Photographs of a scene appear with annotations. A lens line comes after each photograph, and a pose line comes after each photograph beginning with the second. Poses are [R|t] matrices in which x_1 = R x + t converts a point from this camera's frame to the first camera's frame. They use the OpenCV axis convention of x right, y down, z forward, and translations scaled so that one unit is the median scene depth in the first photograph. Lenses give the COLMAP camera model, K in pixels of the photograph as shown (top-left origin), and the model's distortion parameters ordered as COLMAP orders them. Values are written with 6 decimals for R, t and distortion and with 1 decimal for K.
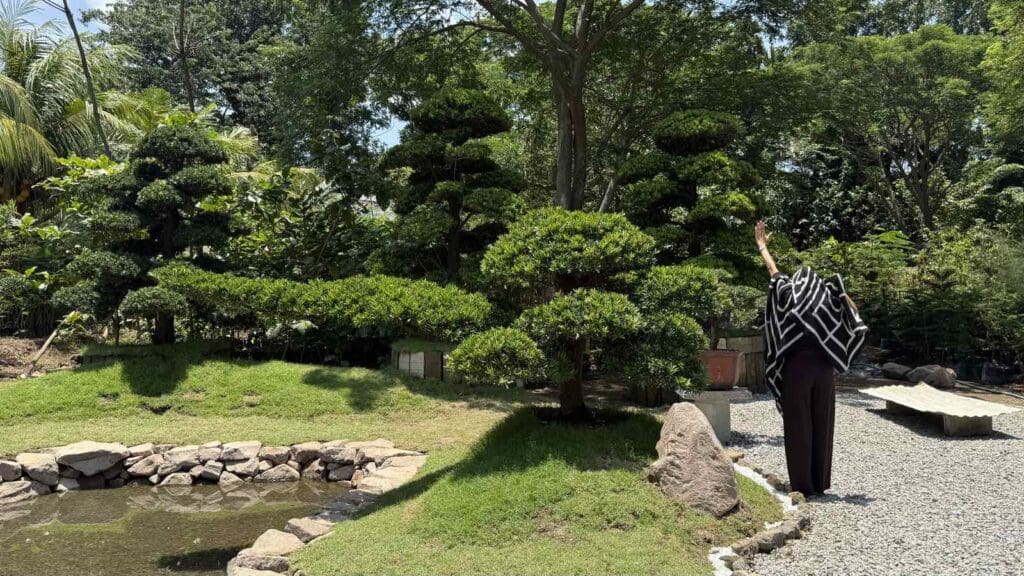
lens RADIAL K [[775.6, 0, 512.0], [0, 775.6, 288.0], [0, 0, 1]] dist [0.079769, -0.124466]
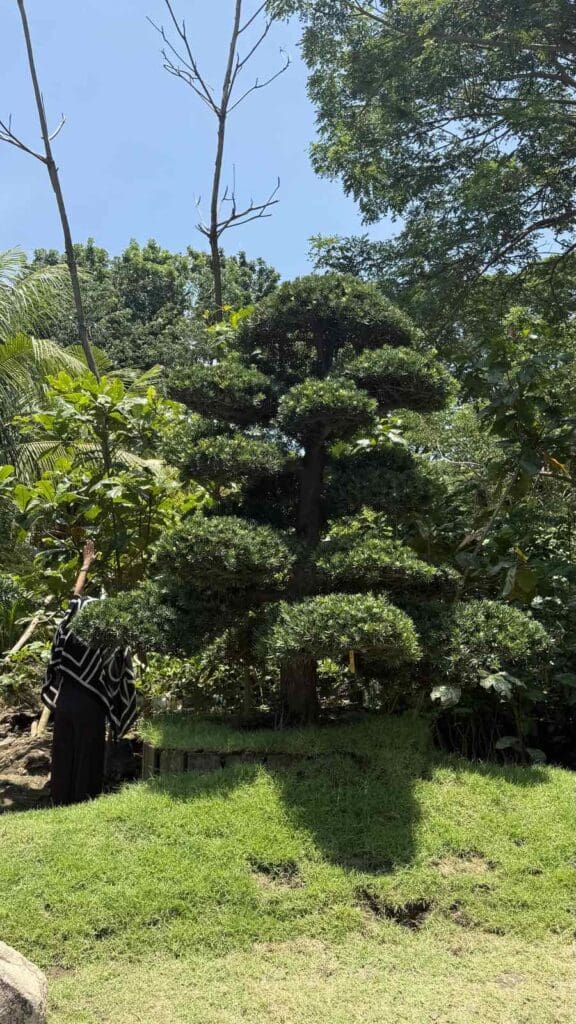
lens RADIAL K [[775.6, 0, 243.8], [0, 775.6, 516.7], [0, 0, 1]] dist [0.079769, -0.124466]
pose [[0.997132, 0.001573, -0.075671, -0.488865], [-0.011750, 0.990880, -0.134233, 0.014523], [0.074769, 0.134737, 0.988056, 0.572835]]
